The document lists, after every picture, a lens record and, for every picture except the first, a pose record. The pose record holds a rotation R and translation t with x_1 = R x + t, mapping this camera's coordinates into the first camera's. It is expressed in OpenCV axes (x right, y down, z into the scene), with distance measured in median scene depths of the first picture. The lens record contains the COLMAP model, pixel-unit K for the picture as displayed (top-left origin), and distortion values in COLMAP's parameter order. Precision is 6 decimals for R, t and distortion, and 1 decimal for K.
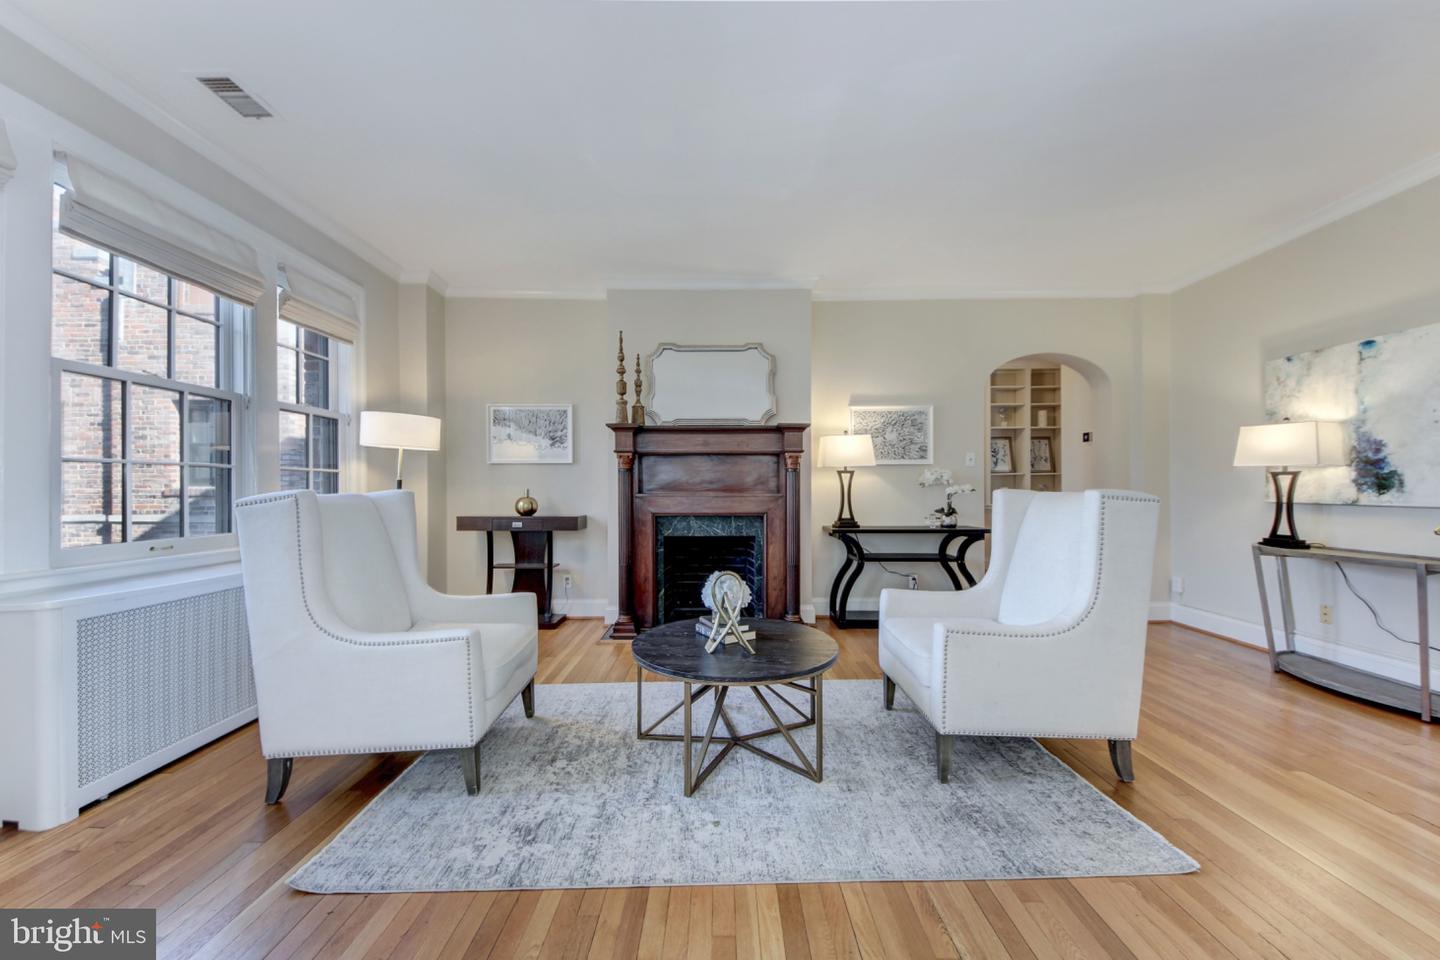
lens RADIAL K [[525.5, 0, 719.9], [0, 525.5, 484.6], [0, 0, 1]] dist [0.006127, -0.004964]
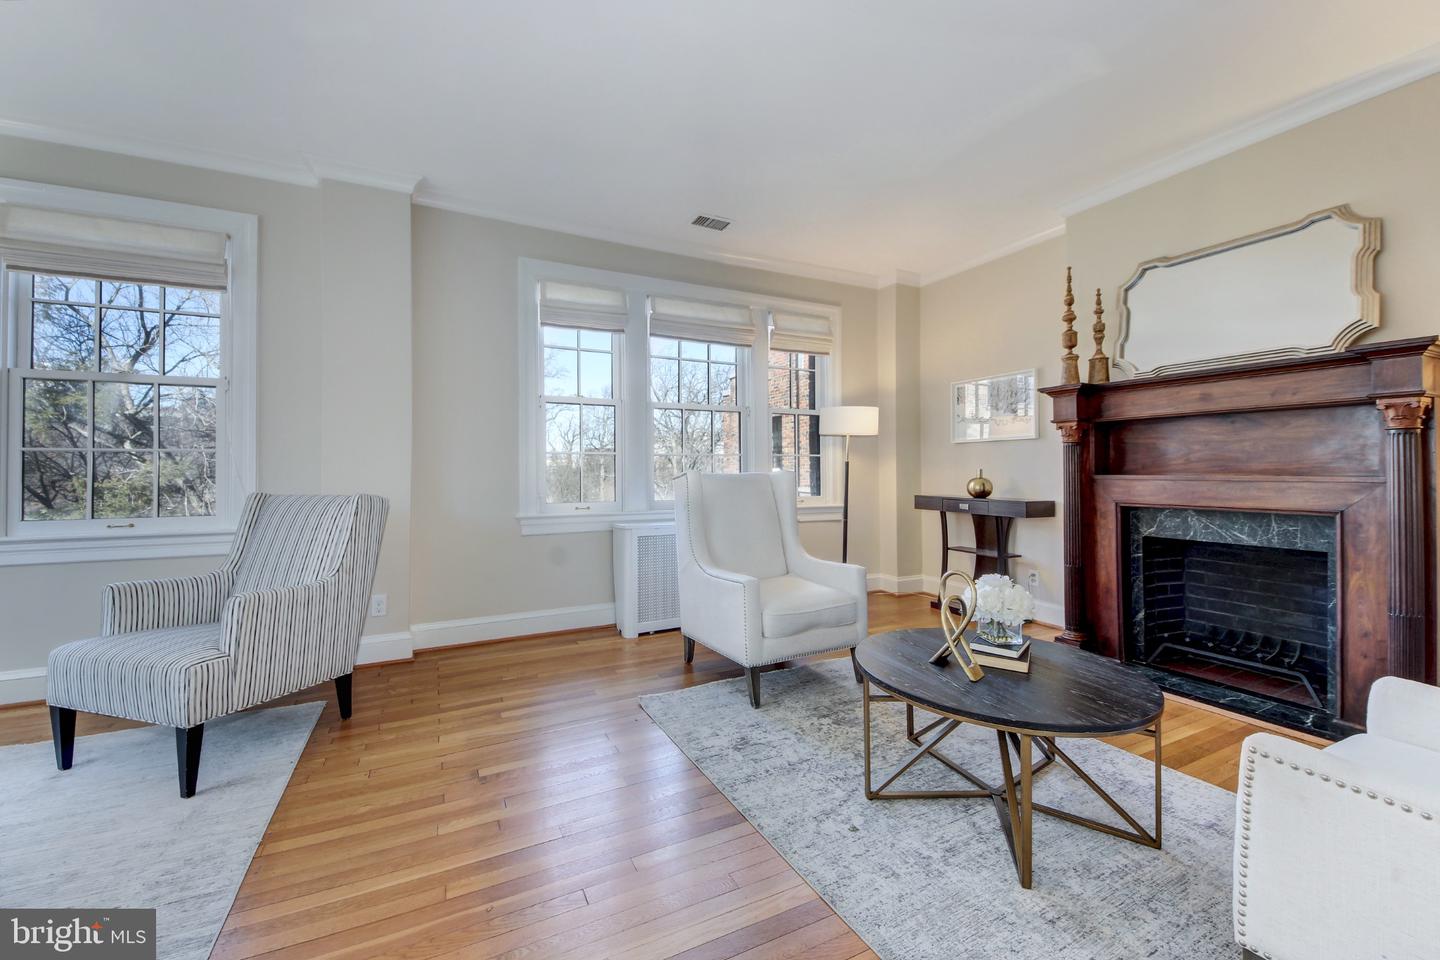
lens RADIAL K [[552.6, 0, 698.2], [0, 552.6, 467.9], [0, 0, 1]] dist [-0.004424, -0.004451]
pose [[0.411185, -0.006776, -0.911527, 0.391714], [0.008855, 0.999955, -0.003439, 0.005842], [0.911509, -0.006657, 0.411227, 0.183689]]
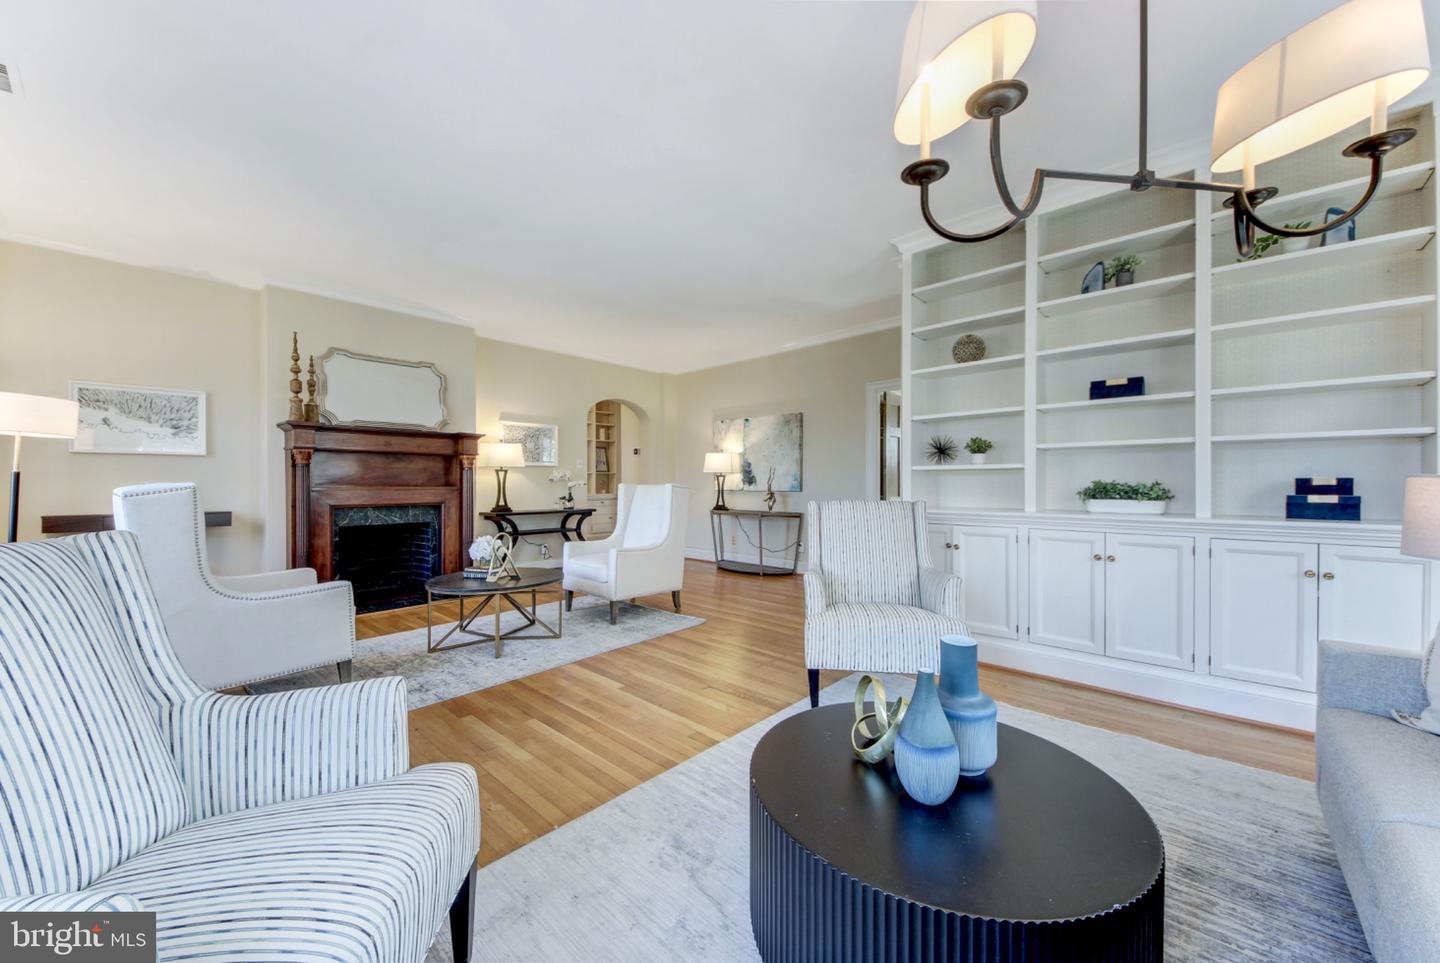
lens RADIAL K [[533.8, 0, 713.8], [0, 533.8, 494.6], [0, 0, 1]] dist [0.007213, -0.005476]
pose [[0.678244, -0.014081, 0.734702, -0.484186], [-0.006298, 0.999668, 0.024973, -0.000469], [-0.734810, -0.021565, 0.677930, -0.402356]]
